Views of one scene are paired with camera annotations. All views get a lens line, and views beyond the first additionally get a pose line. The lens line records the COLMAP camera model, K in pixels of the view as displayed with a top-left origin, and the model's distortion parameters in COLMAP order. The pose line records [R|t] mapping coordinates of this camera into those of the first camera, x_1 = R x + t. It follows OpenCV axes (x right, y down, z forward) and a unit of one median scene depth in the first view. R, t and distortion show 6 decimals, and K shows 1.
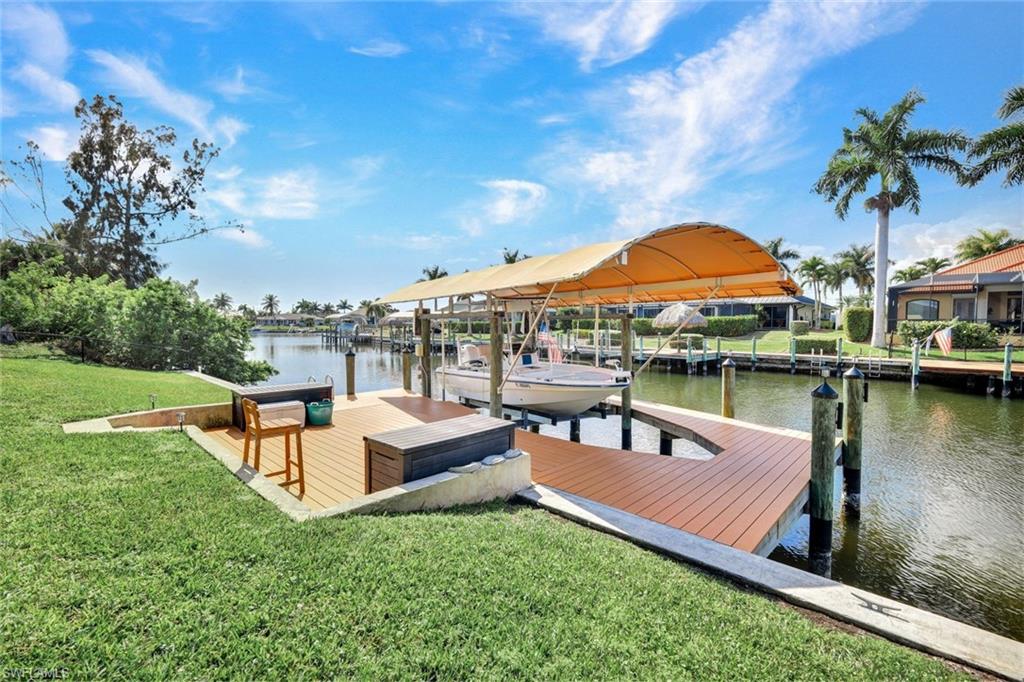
lens RADIAL K [[439.5, 0, 507.3], [0, 439.5, 339.4], [0, 0, 1]] dist [0.004557, 0.000137]
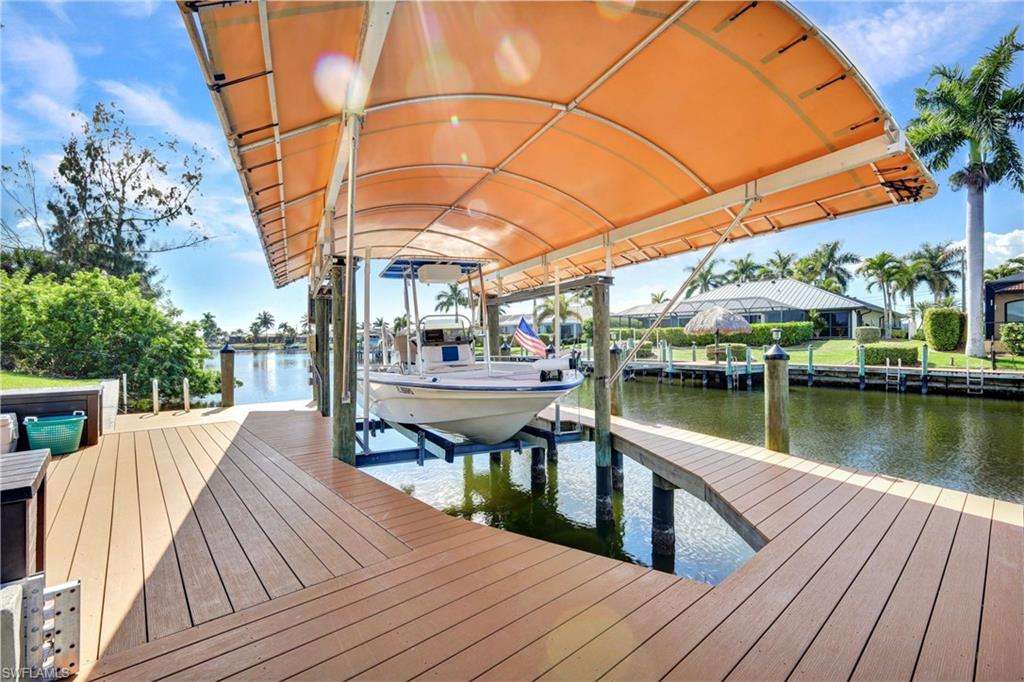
lens RADIAL K [[439.5, 0, 507.3], [0, 439.5, 339.4], [0, 0, 1]] dist [0.004557, 0.000137]
pose [[0.996259, -0.004671, -0.086297, 0.065171], [0.001096, 0.999141, -0.041431, 0.018318], [0.086416, 0.041182, 0.995408, 0.127227]]
